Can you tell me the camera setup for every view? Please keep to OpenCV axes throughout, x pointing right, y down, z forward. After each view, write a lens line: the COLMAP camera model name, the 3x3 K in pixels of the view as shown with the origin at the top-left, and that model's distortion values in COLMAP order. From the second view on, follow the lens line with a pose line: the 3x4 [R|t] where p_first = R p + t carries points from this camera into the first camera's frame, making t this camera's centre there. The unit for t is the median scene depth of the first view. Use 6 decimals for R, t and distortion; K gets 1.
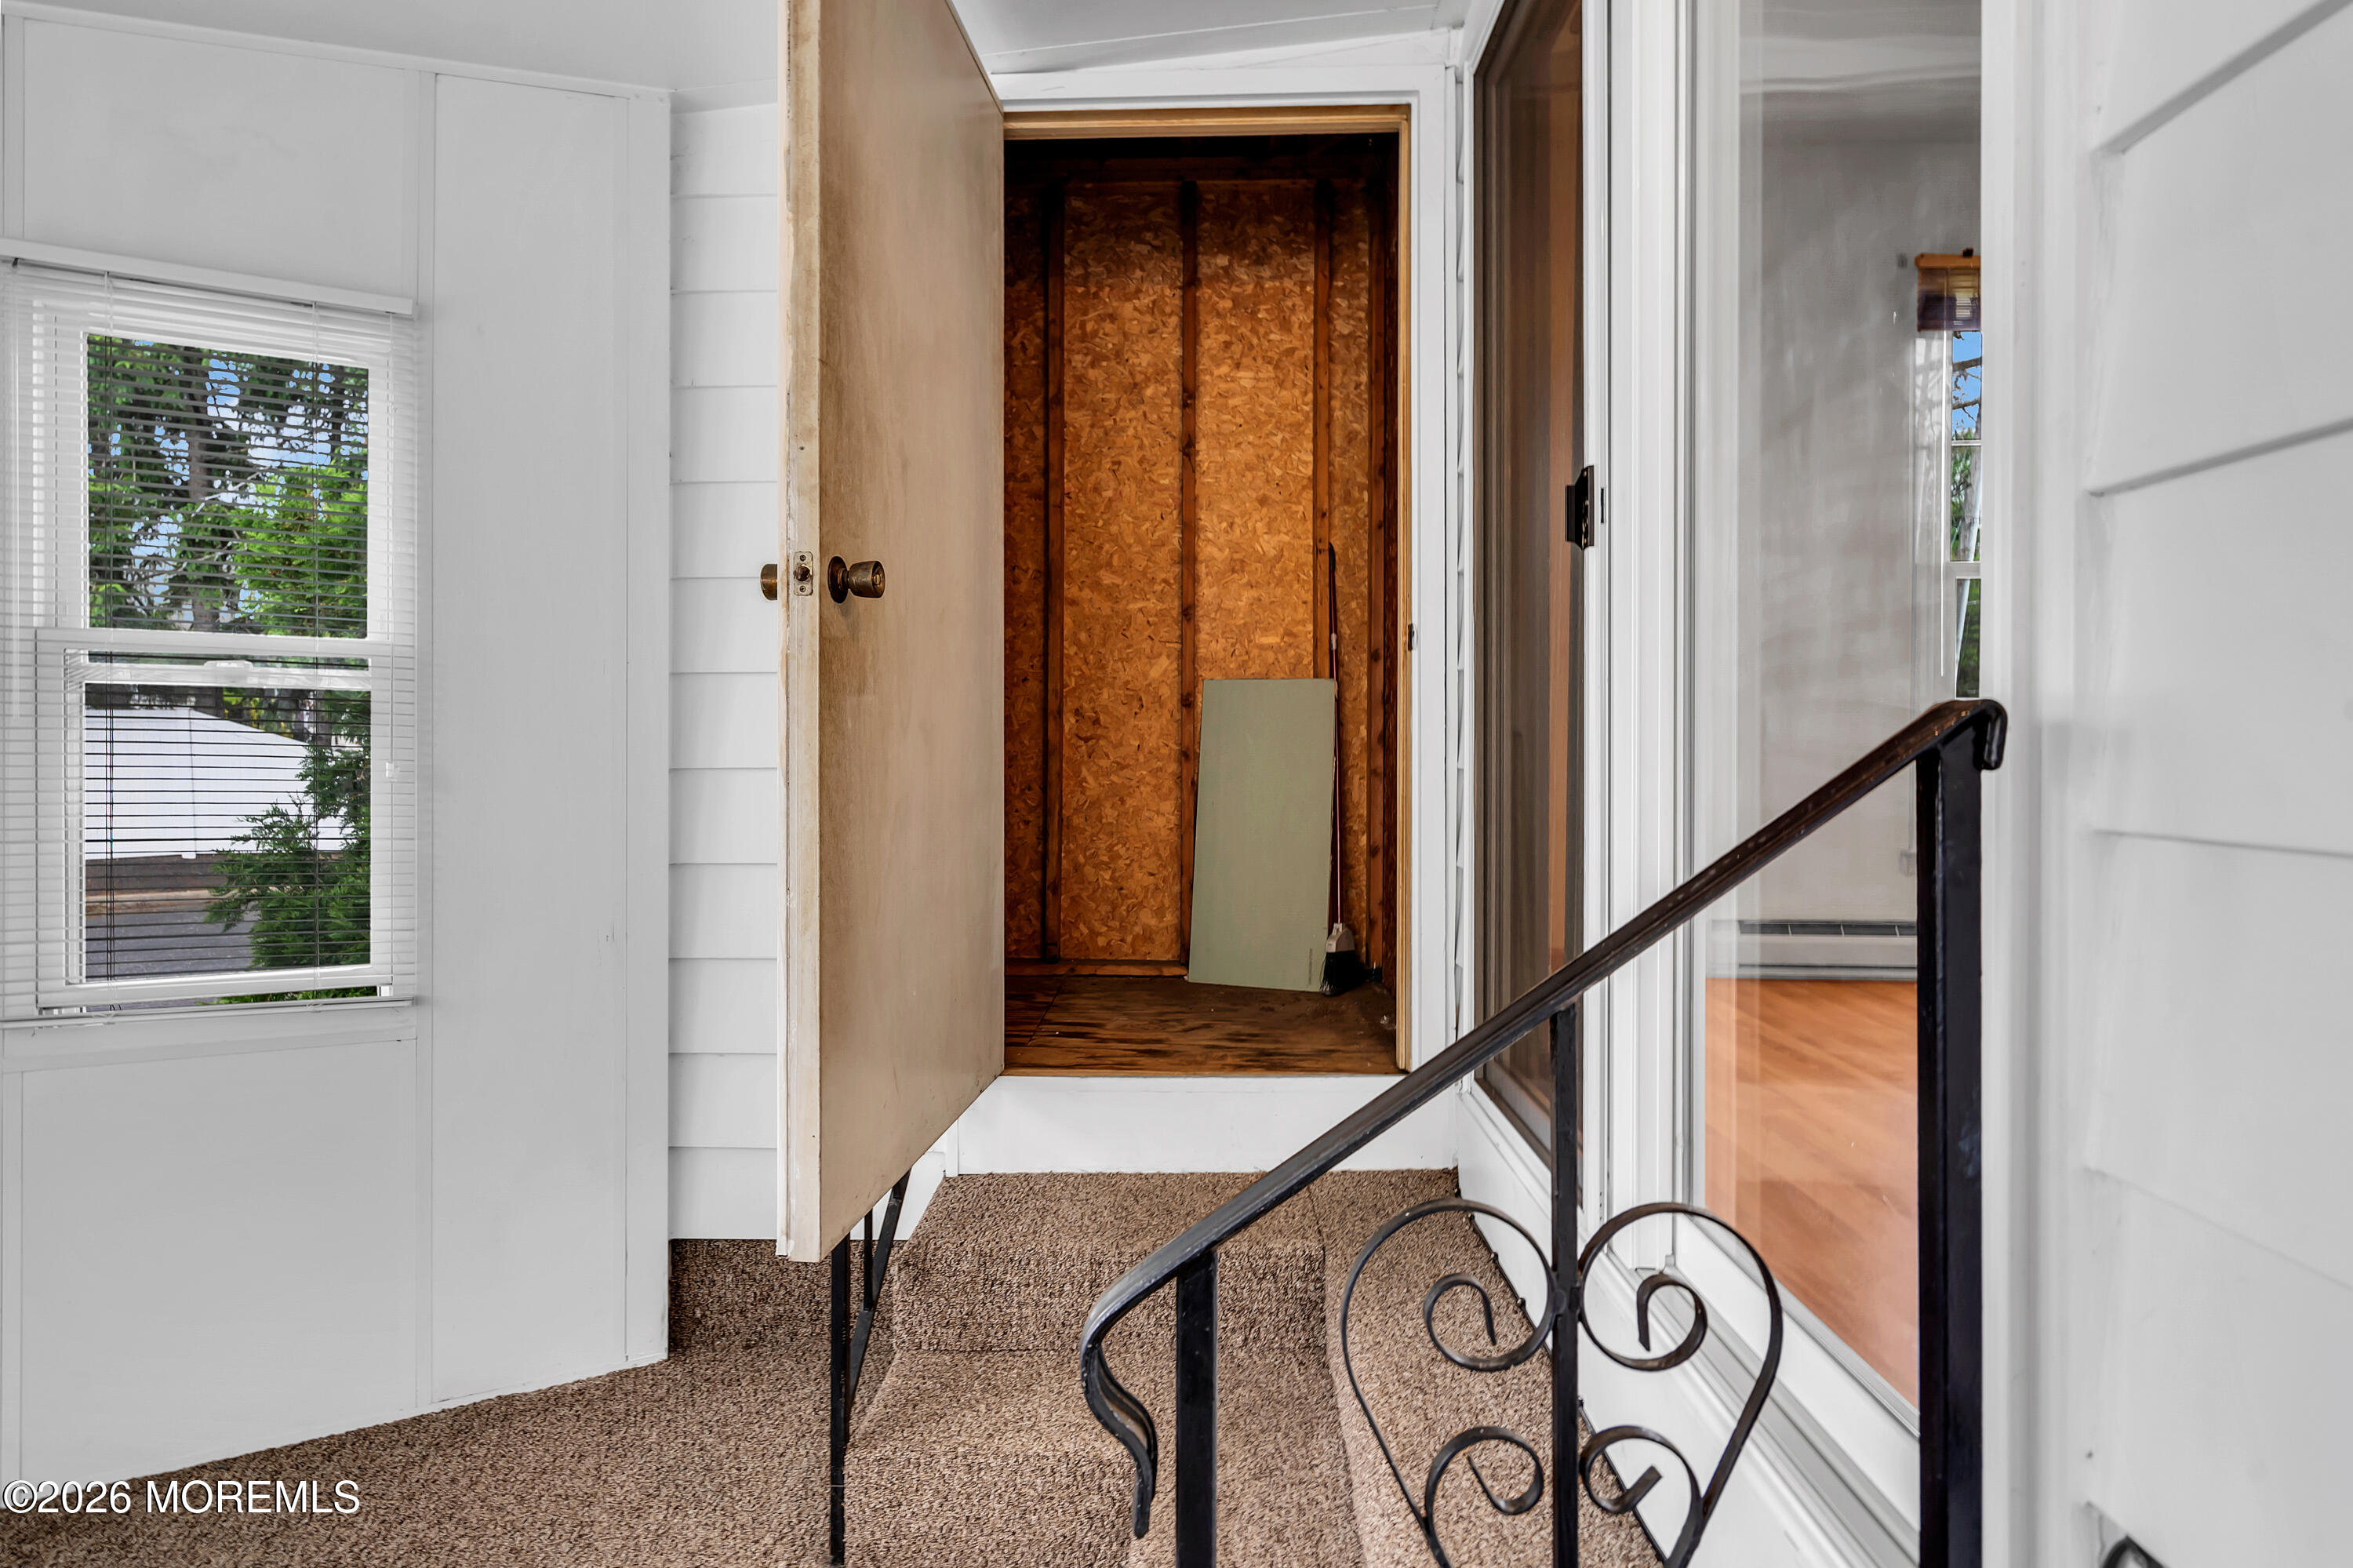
lens RADIAL K [[1154.9, 0, 1160.9], [0, 1154.9, 780.1], [0, 0, 1]] dist [0.001053, 0.000262]
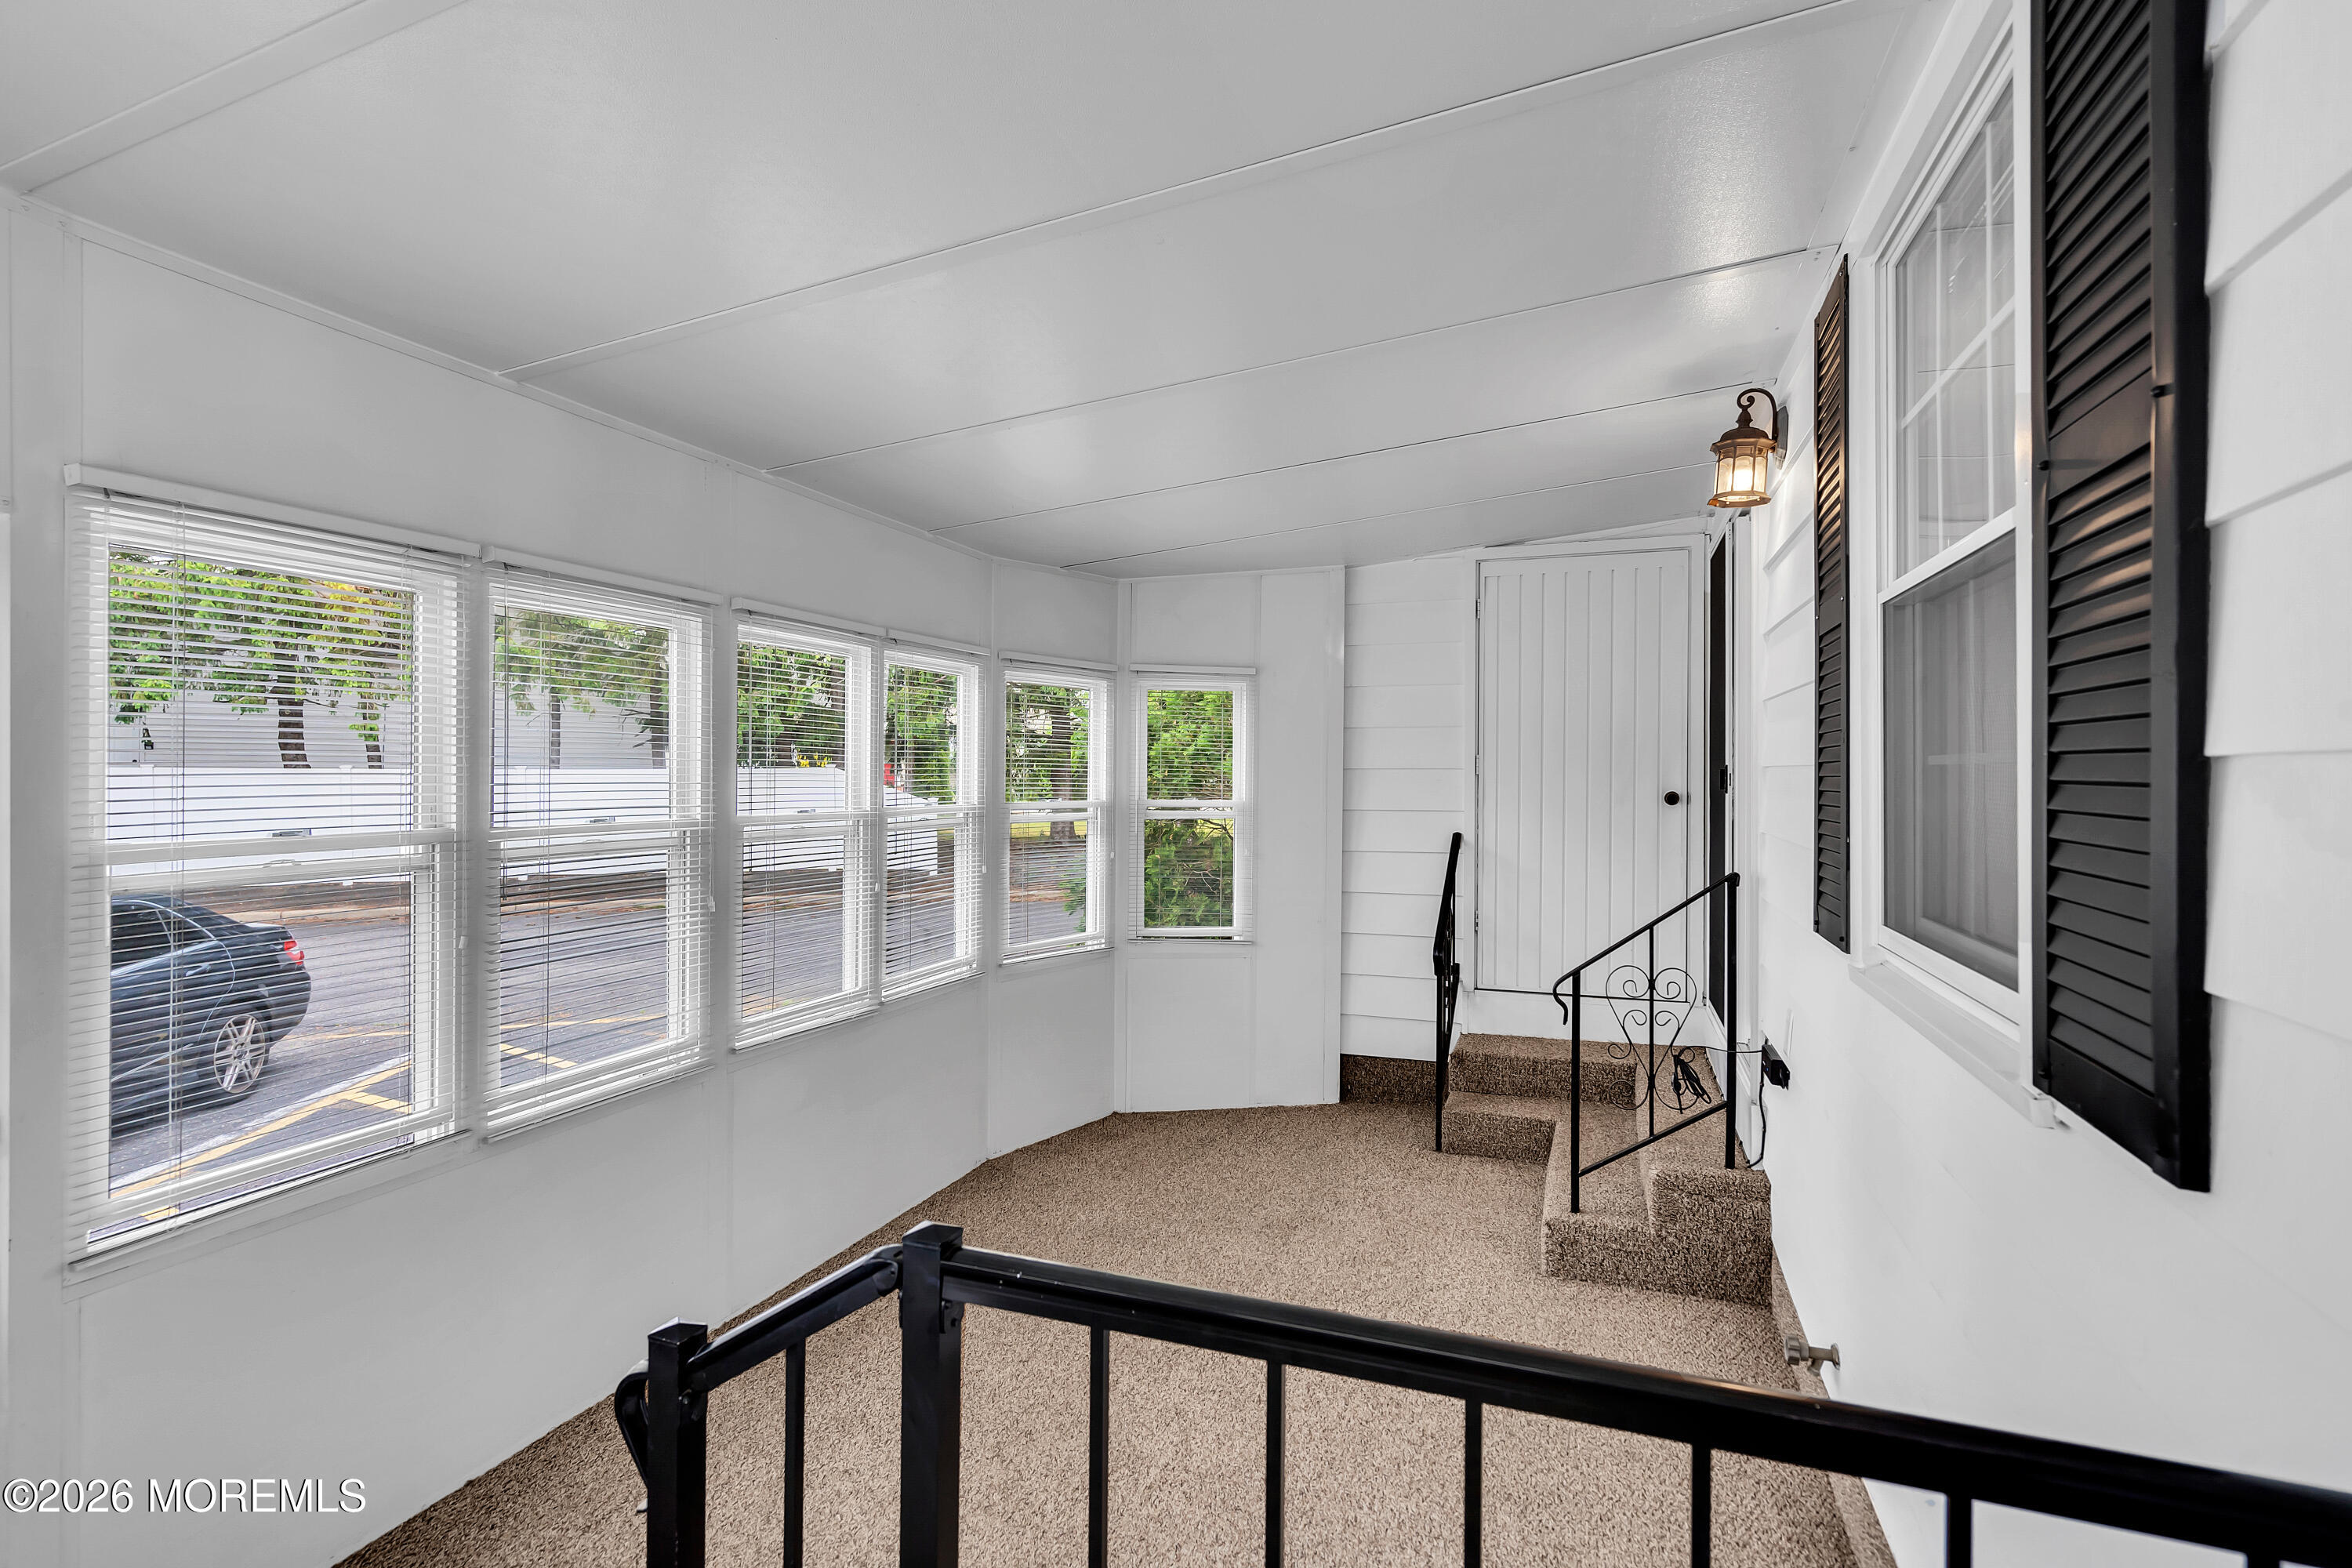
lens RADIAL K [[1154.4, 0, 1160.4], [0, 1154.4, 780.1], [0, 0, 1]] dist [0.001053, 0.000262]
pose [[0.947601, 0.007961, -0.319358, -0.029260], [-0.017227, 0.999508, -0.026199, -0.093592], [0.318992, 0.030328, 0.947272, -1.458438]]
